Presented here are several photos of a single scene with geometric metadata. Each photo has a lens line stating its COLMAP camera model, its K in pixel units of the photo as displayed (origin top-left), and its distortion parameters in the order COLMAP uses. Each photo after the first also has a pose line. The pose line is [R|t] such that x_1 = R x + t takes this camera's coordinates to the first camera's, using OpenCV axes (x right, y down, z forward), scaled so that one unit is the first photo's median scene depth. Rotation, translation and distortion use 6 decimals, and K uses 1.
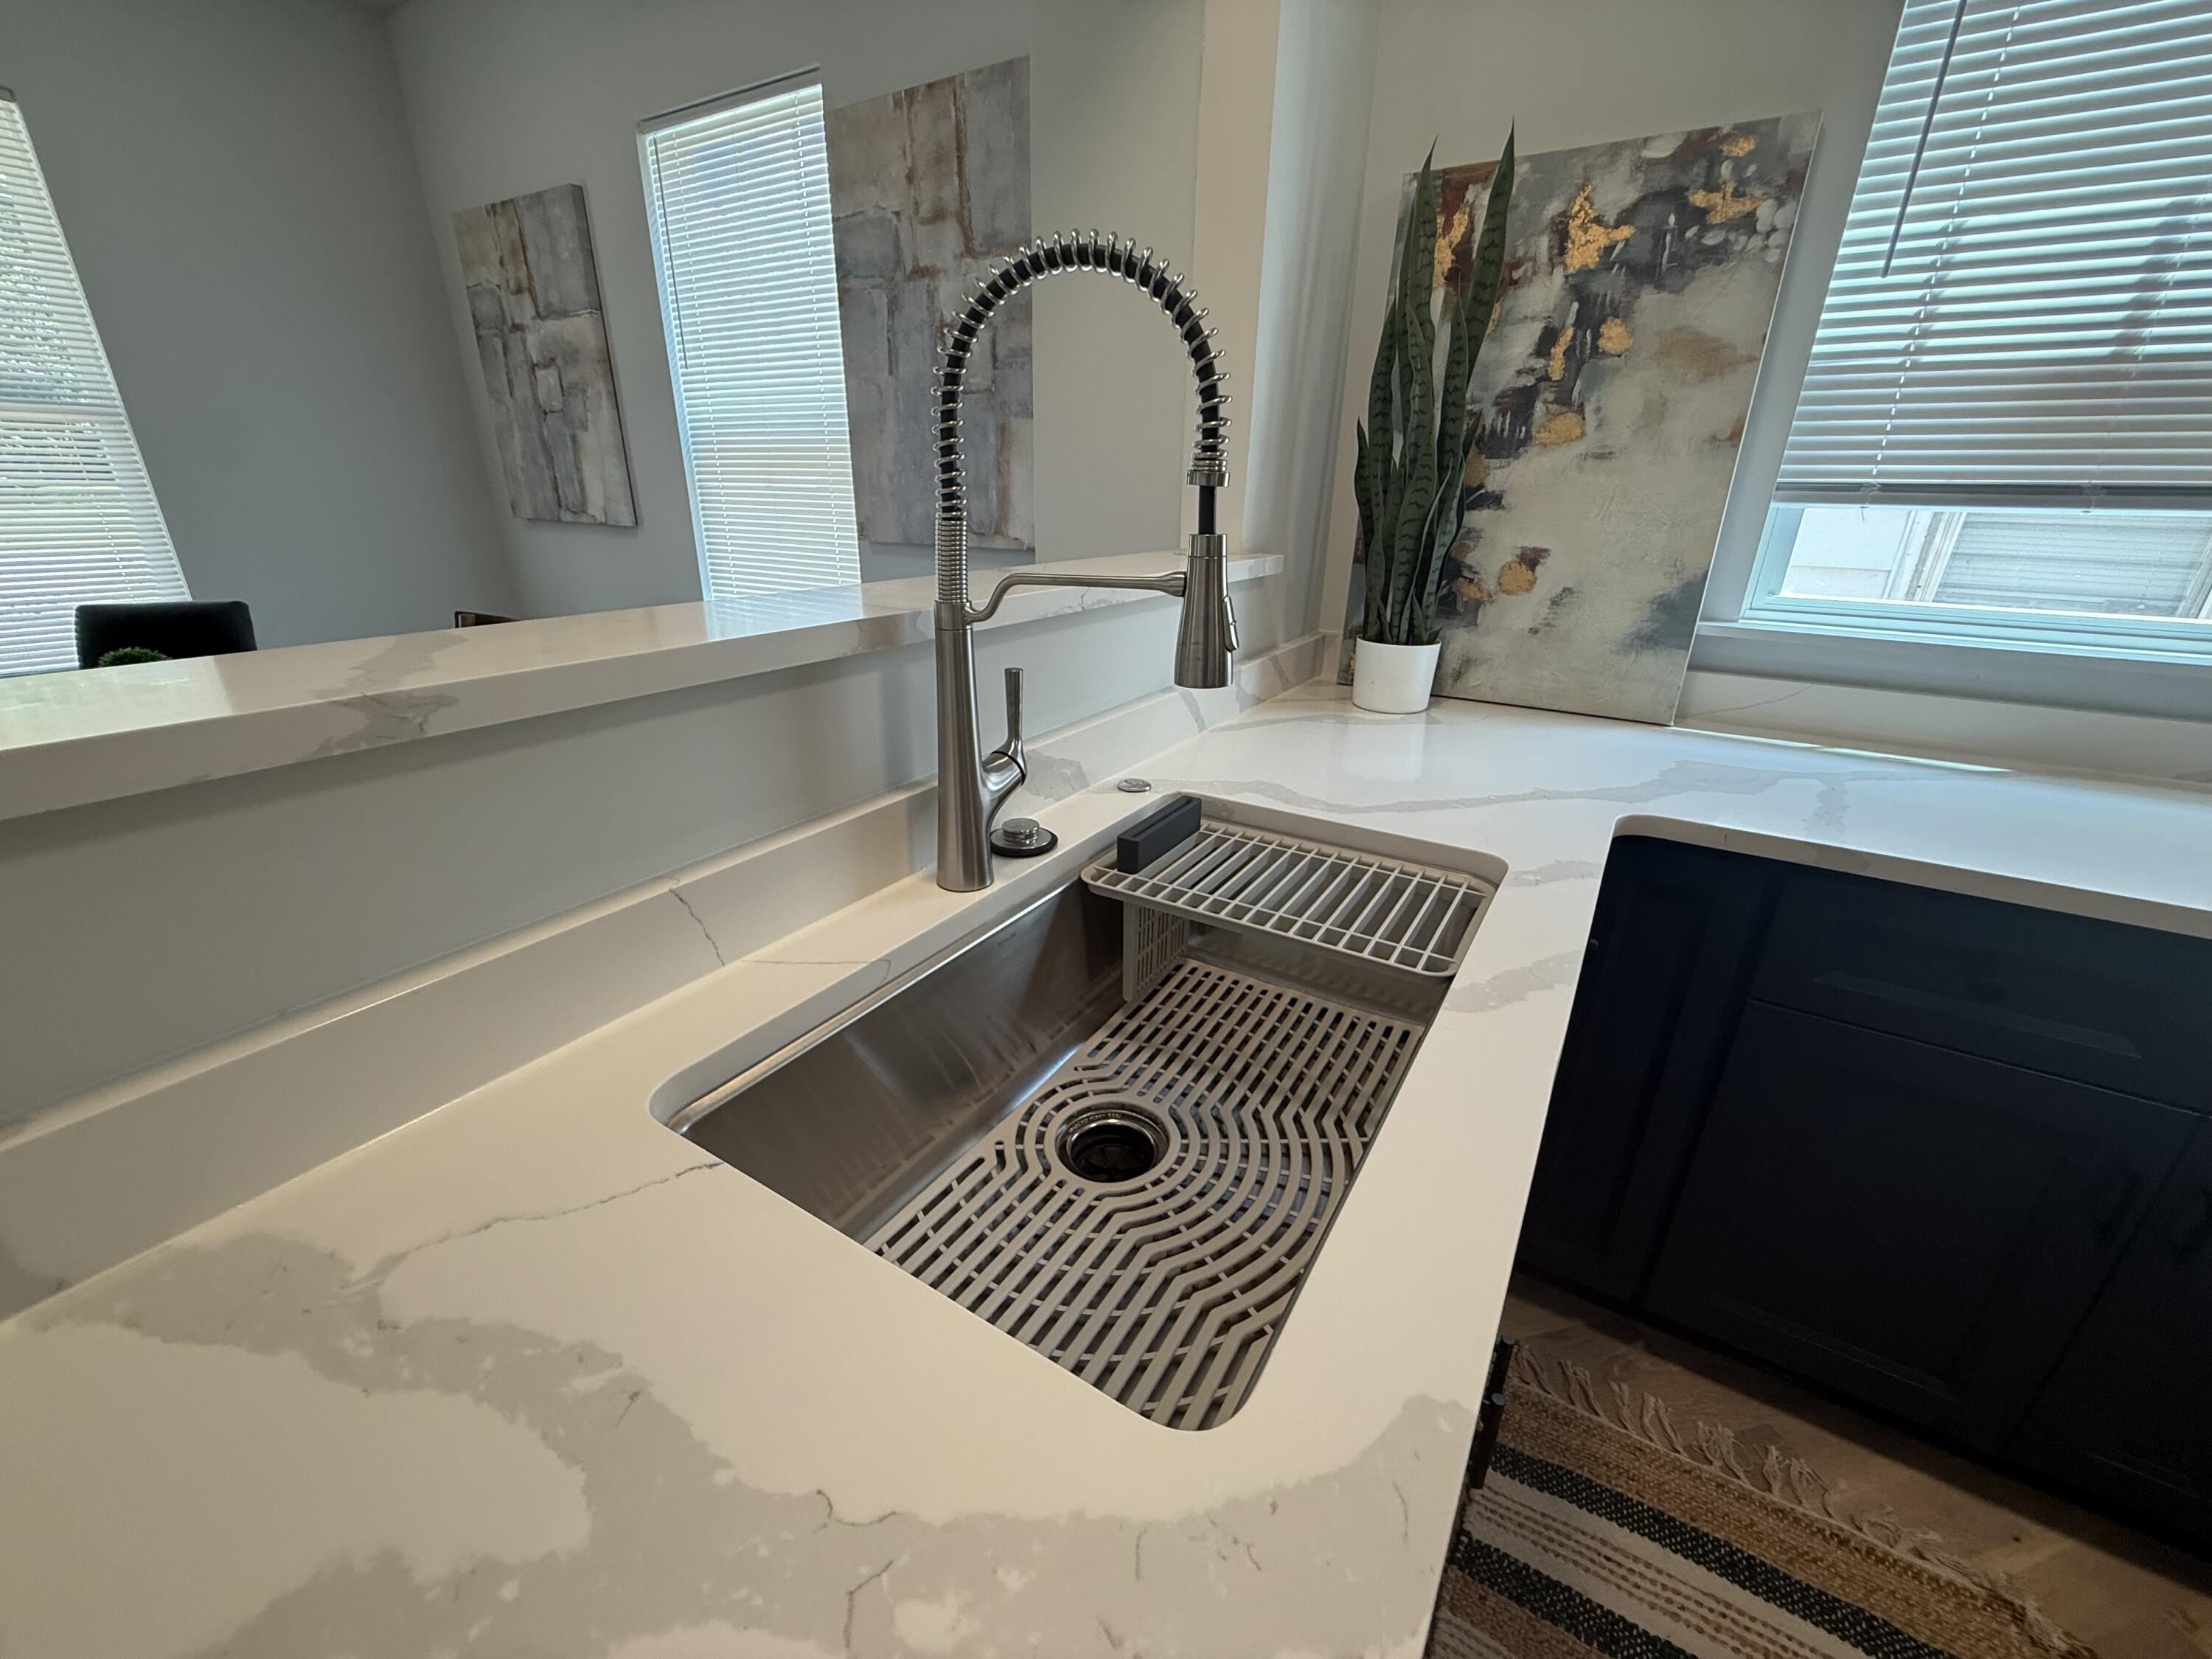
lens RADIAL K [[886.4, 0, 1103.1], [0, 886.4, 825.8], [0, 0, 1]] dist [-0.000050, 0.000375]
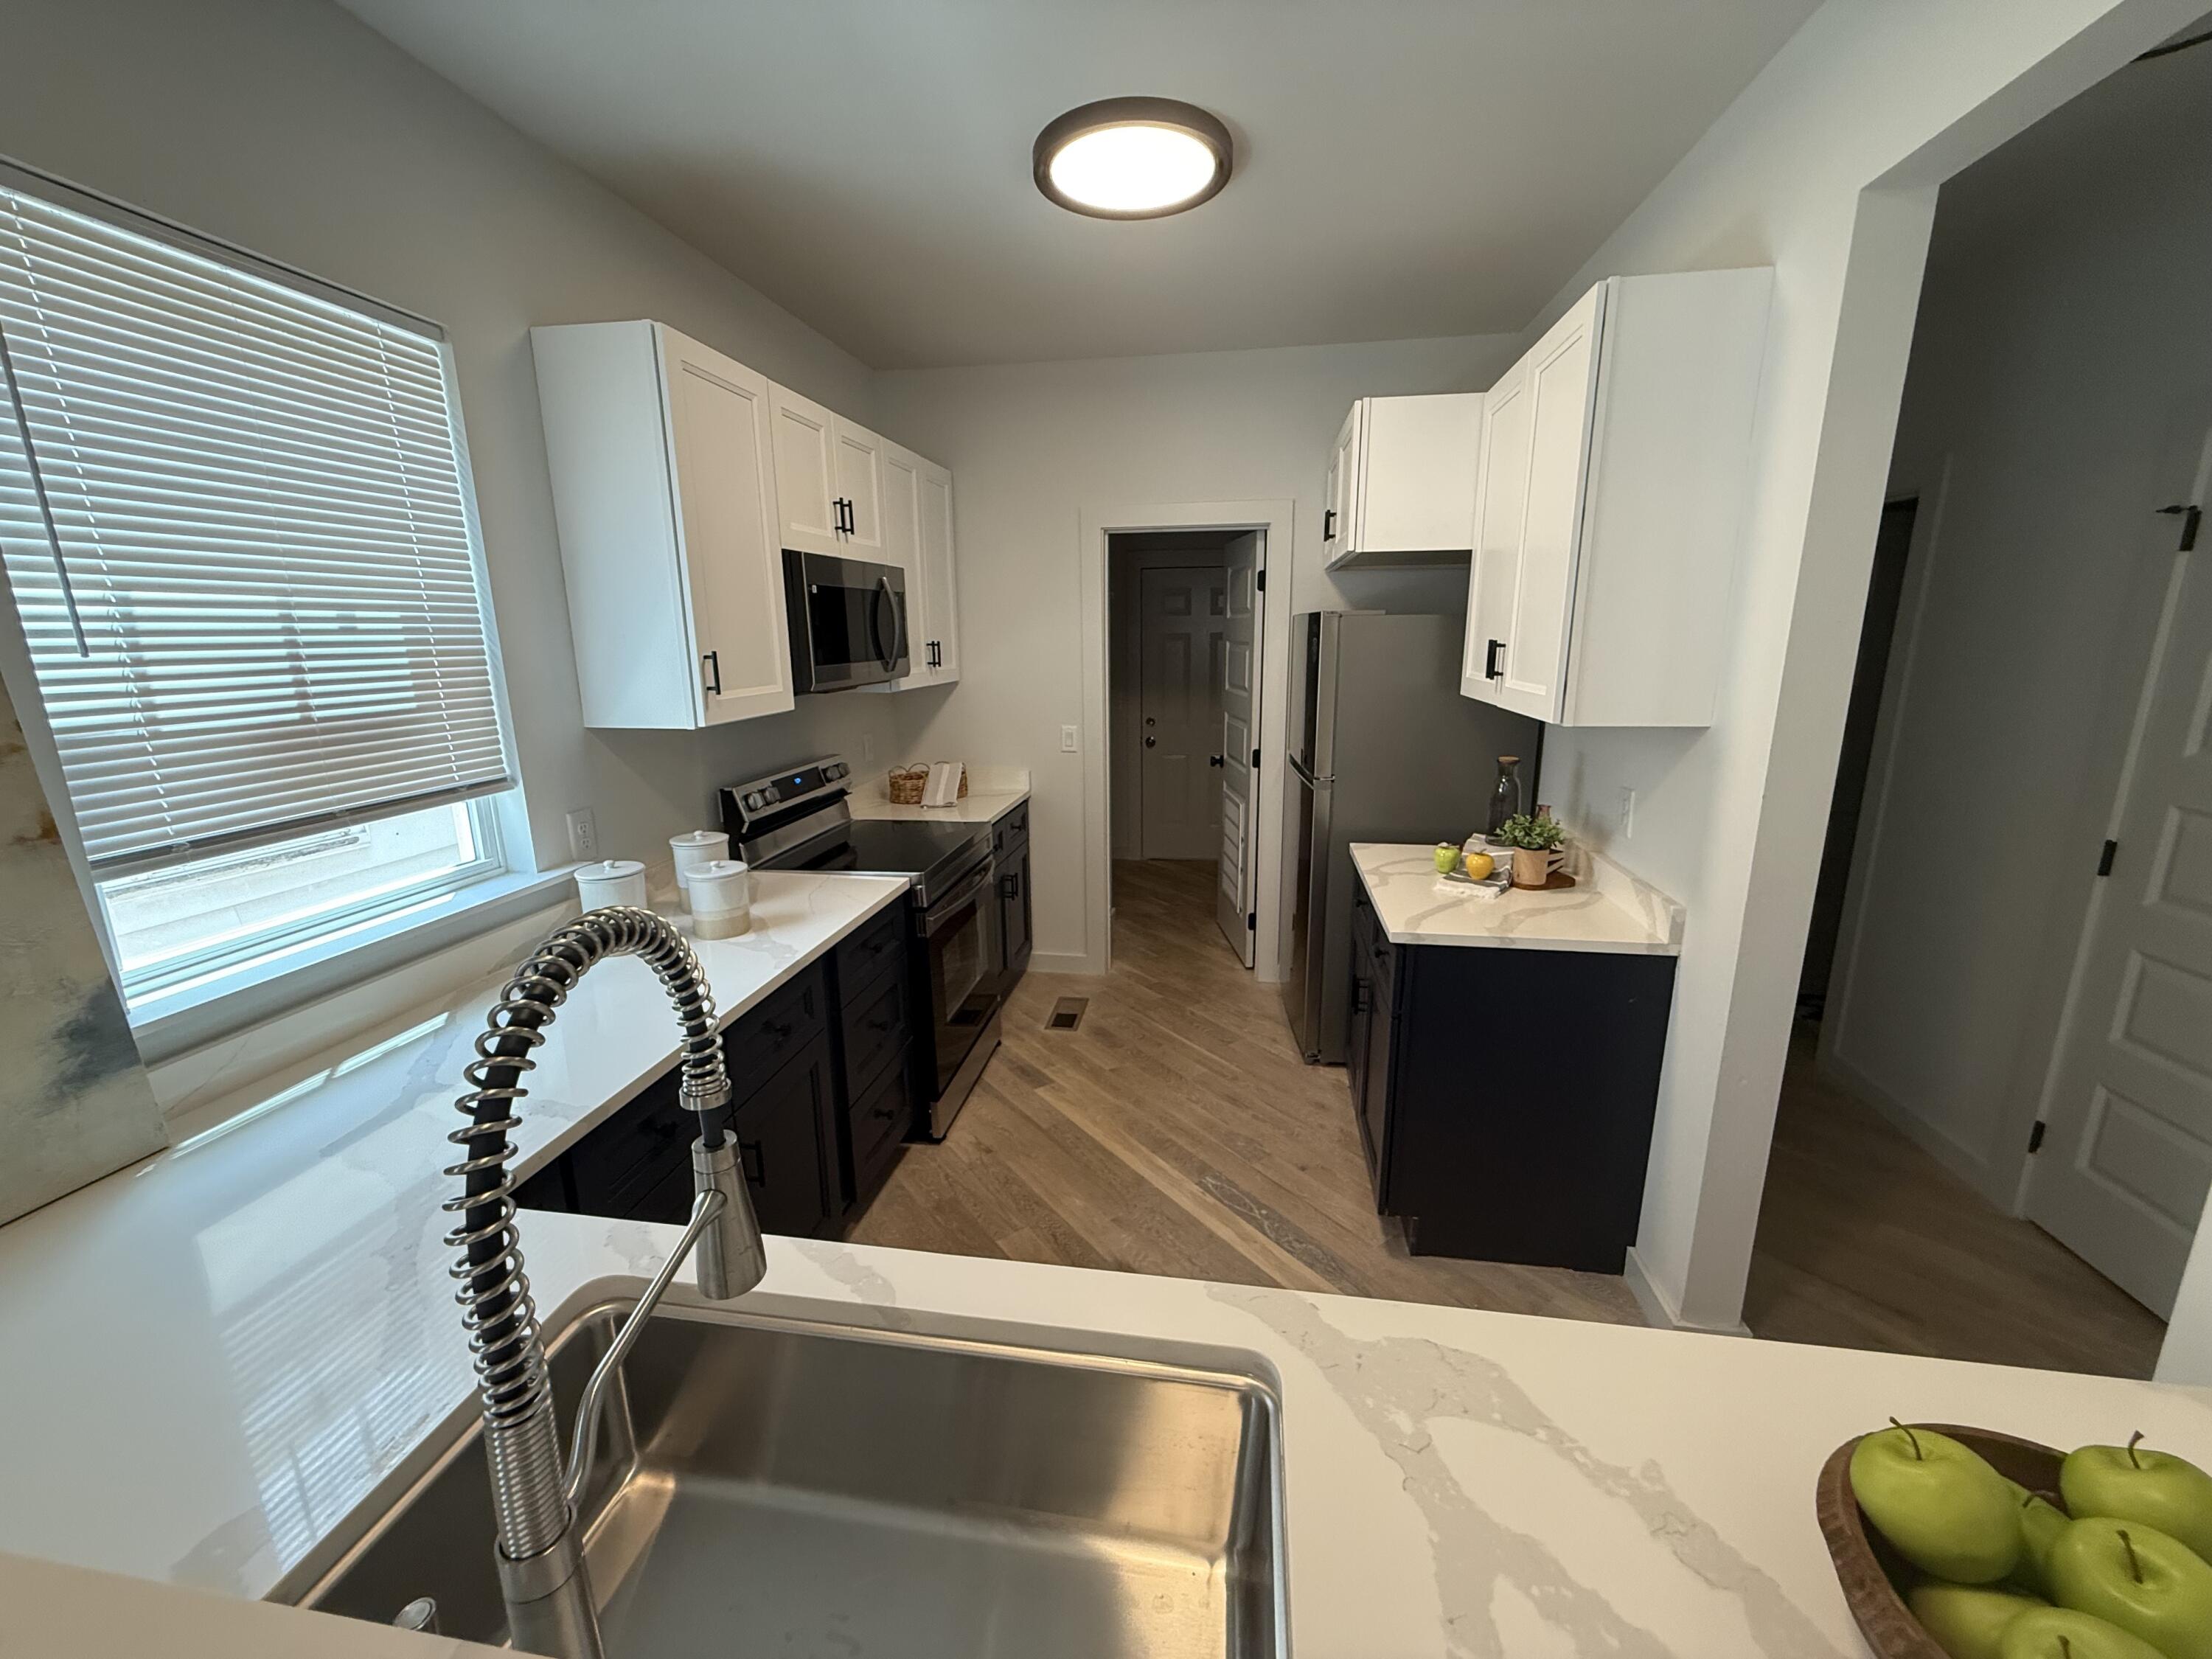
lens RADIAL K [[886.4, 0, 1102.2], [0, 886.4, 833.1], [0, 0, 1]] dist [-0.000050, 0.000375]
pose [[-0.394171, -0.219981, 0.892322, -0.398071], [0.332279, 0.871138, 0.361538, -0.404872], [-0.856866, 0.439008, -0.270282, 0.381390]]
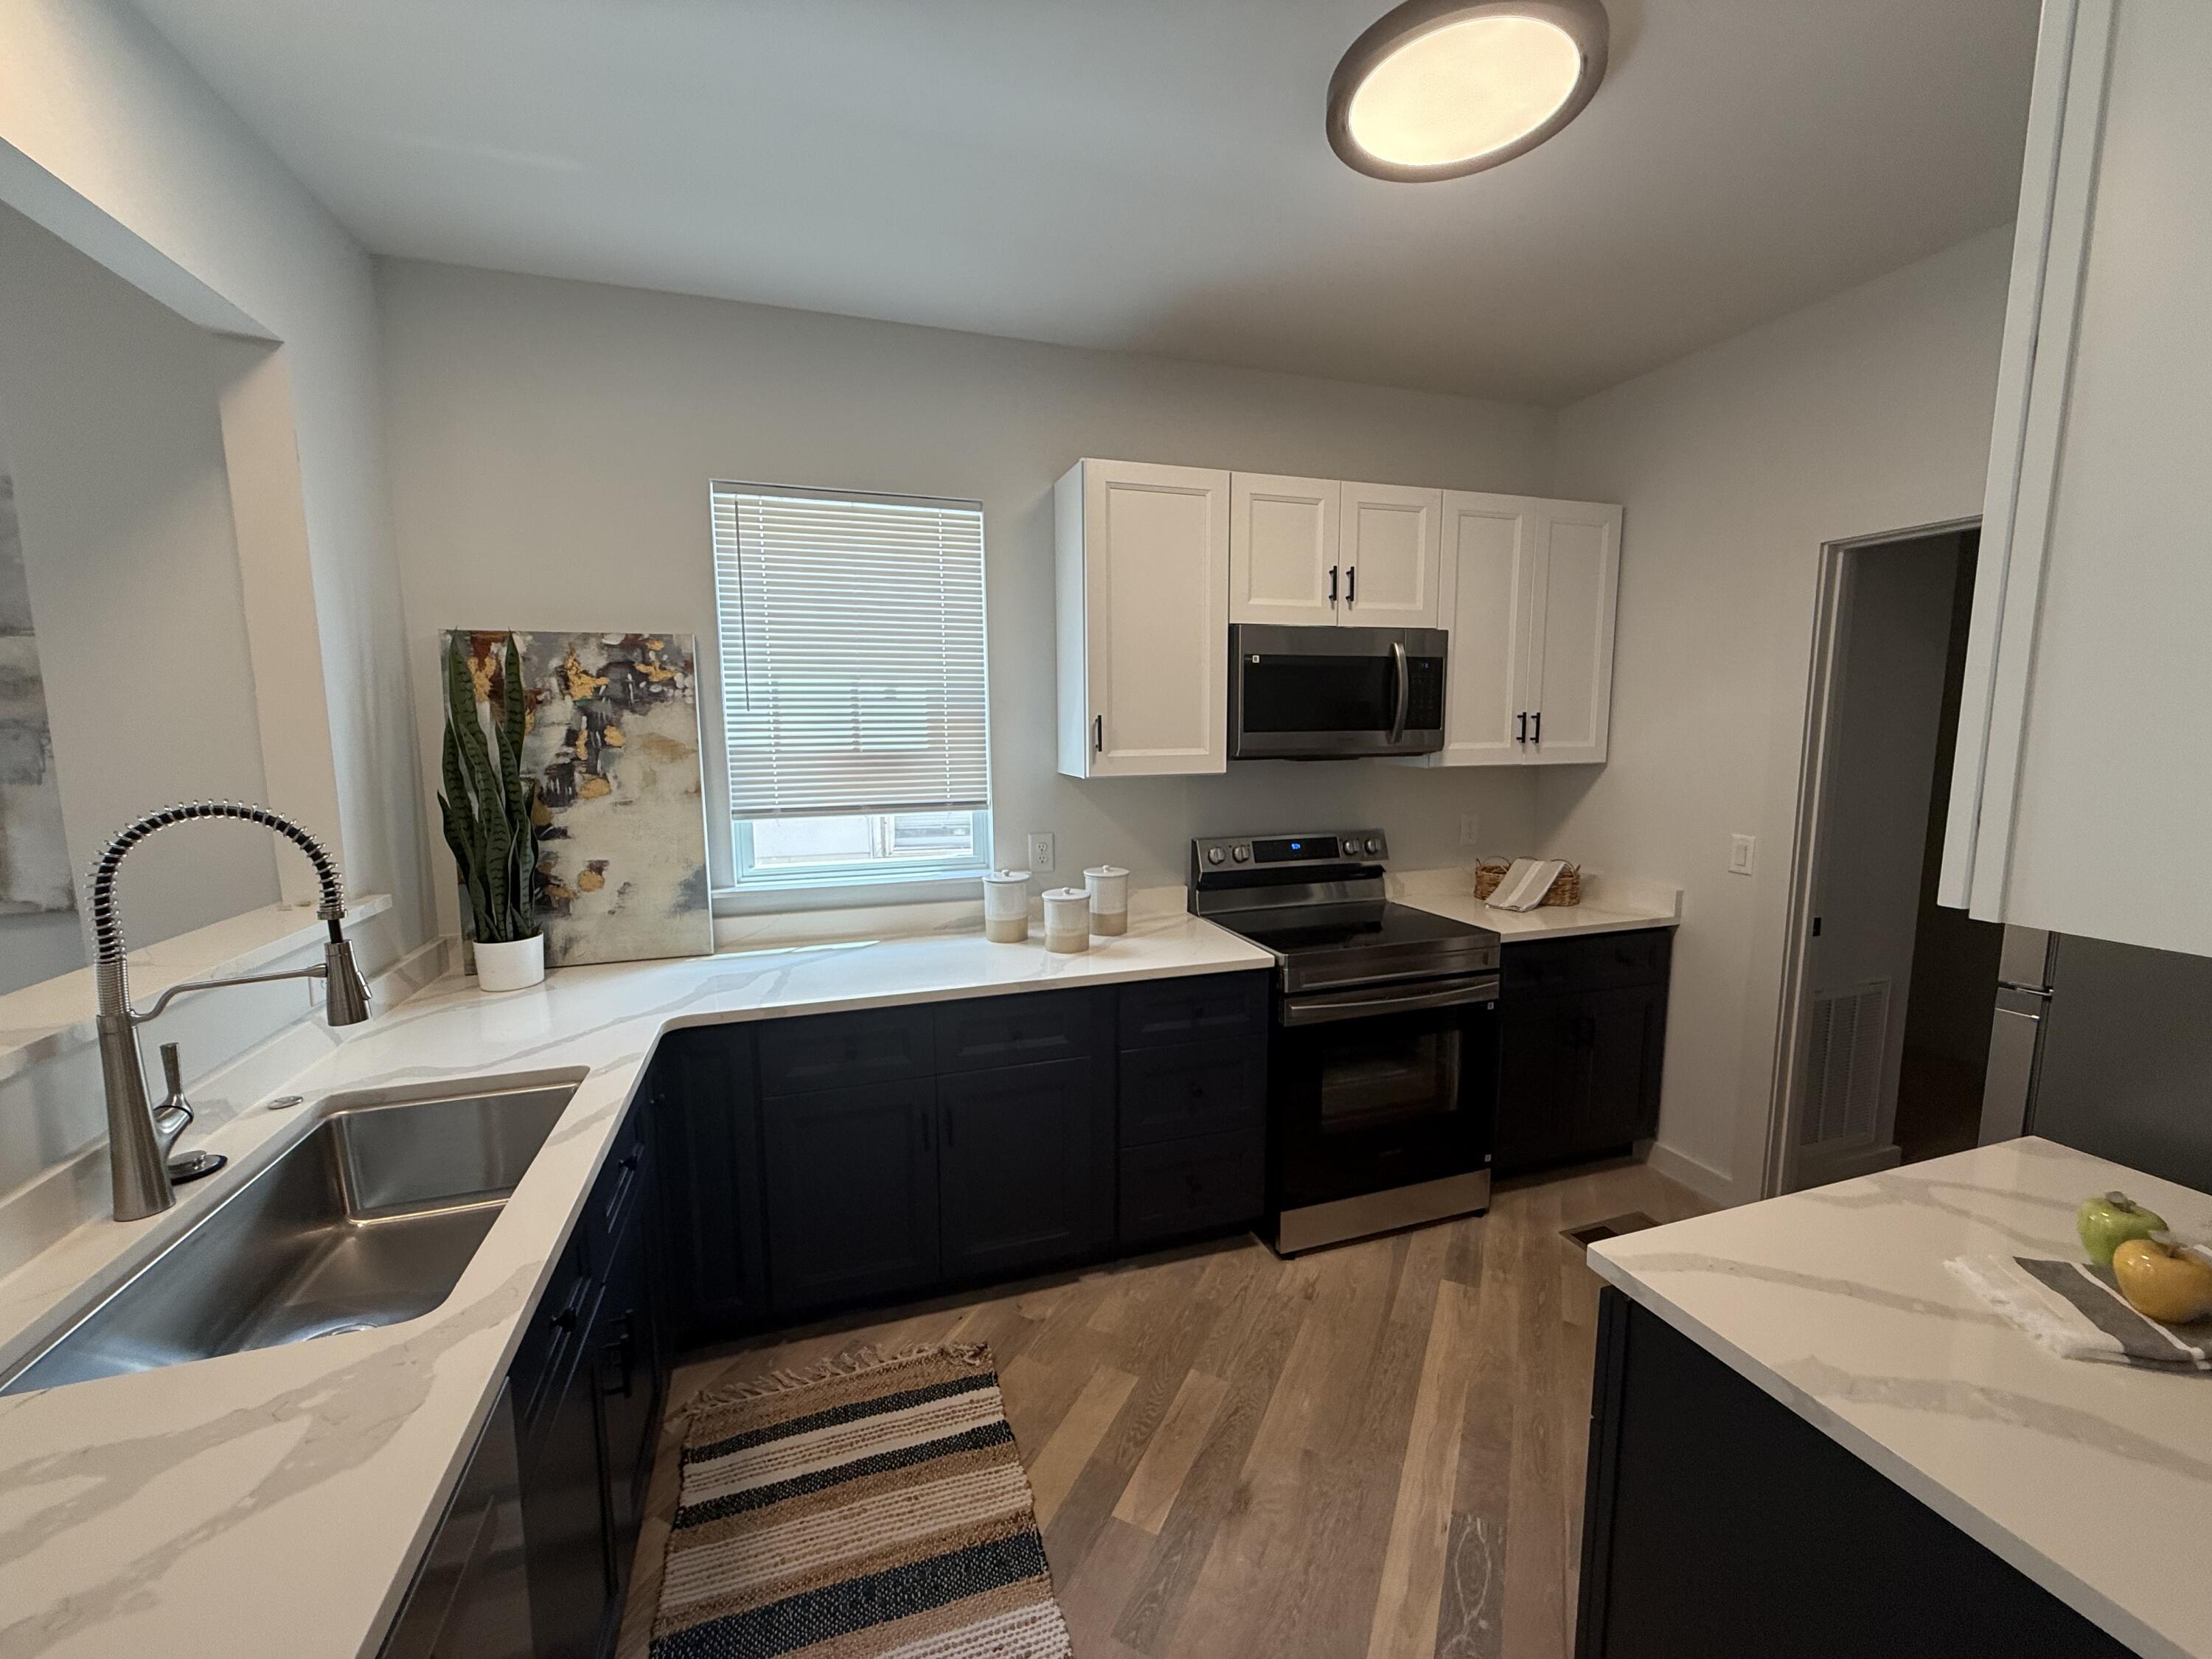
lens RADIAL K [[886.4, 0, 1108.2], [0, 886.4, 832.4], [0, 0, 1]] dist [-0.000050, 0.000375]
pose [[0.637847, -0.119246, 0.760876, -0.114961], [0.293377, 0.951075, -0.096886, 0.048525], [-0.712096, 0.285022, 0.641624, -0.673744]]
